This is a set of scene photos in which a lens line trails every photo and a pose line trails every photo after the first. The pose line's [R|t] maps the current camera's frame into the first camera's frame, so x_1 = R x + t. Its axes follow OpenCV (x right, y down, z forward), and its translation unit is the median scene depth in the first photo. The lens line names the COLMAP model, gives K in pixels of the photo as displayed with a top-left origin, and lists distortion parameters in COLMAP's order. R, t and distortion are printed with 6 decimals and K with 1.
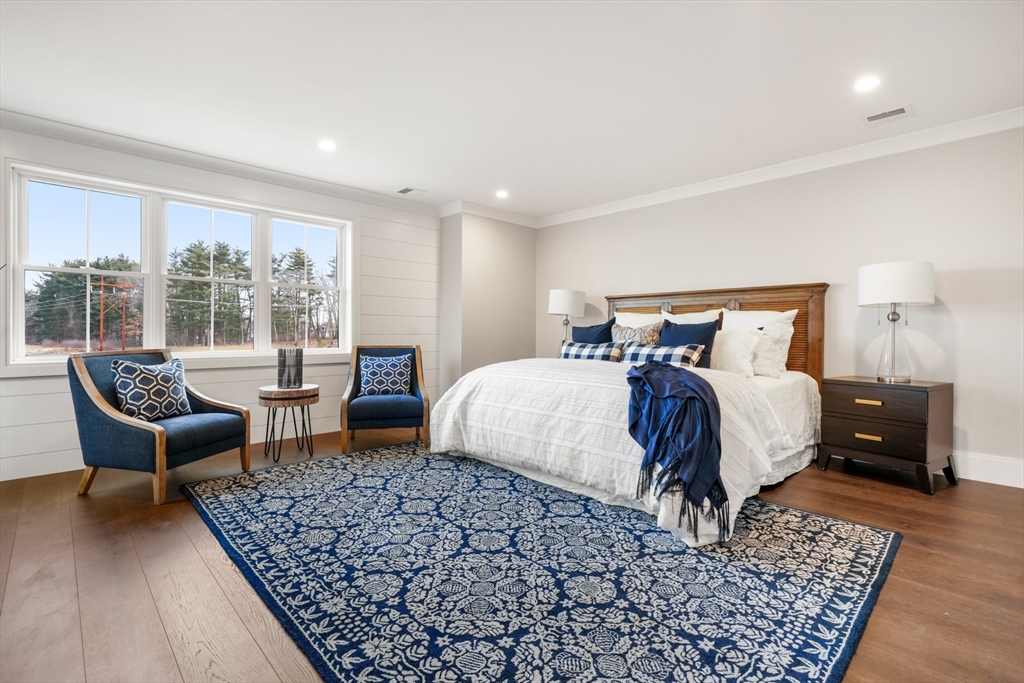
lens RADIAL K [[465.3, 0, 505.9], [0, 465.3, 337.3], [0, 0, 1]] dist [0.001611, -0.000952]
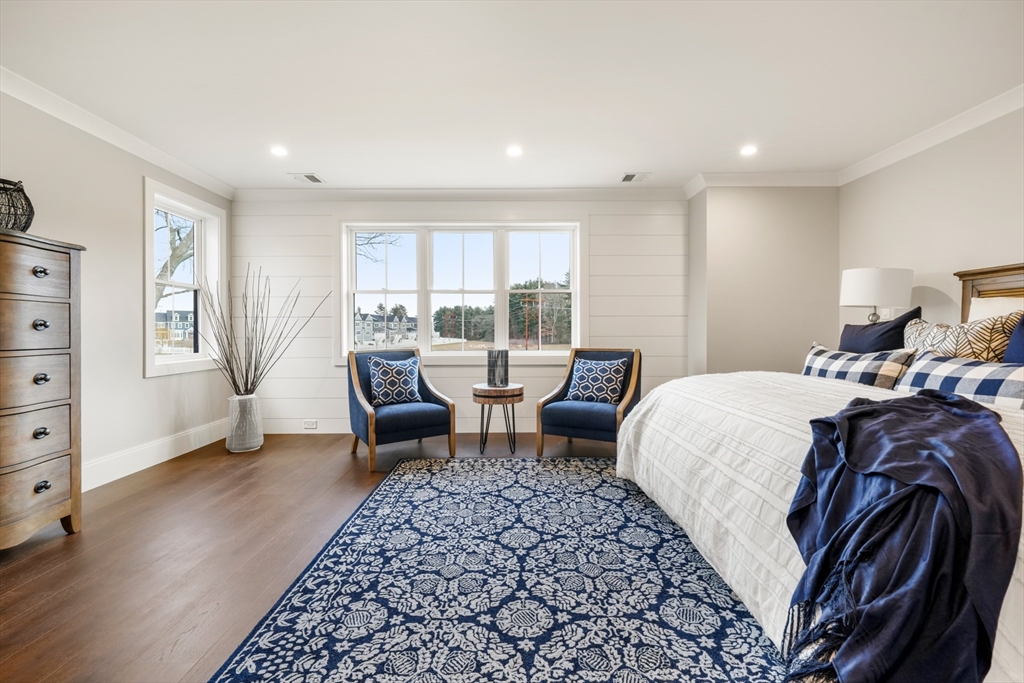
lens RADIAL K [[436.5, 0, 510.1], [0, 436.5, 337.3], [0, 0, 1]] dist [-0.002340, 0.000575]
pose [[0.729929, 0.001462, -0.683522, 0.382520], [-0.002554, 0.999997, -0.000588, -0.007064], [0.683519, 0.002175, 0.729930, 0.436061]]
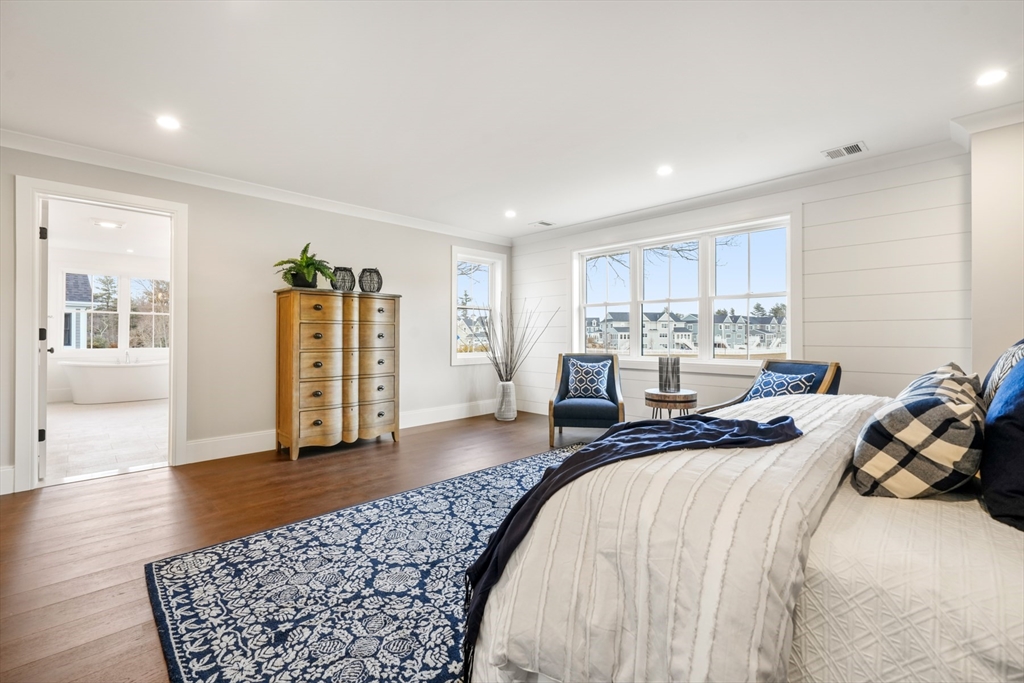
lens RADIAL K [[436.5, 0, 513.4], [0, 436.5, 336.5], [0, 0, 1]] dist [-0.002340, 0.000575]
pose [[0.026334, -0.003145, -0.999648, 0.905967], [-0.012202, 0.999920, -0.003467, -0.027026], [0.999579, 0.012289, 0.026294, 0.914587]]
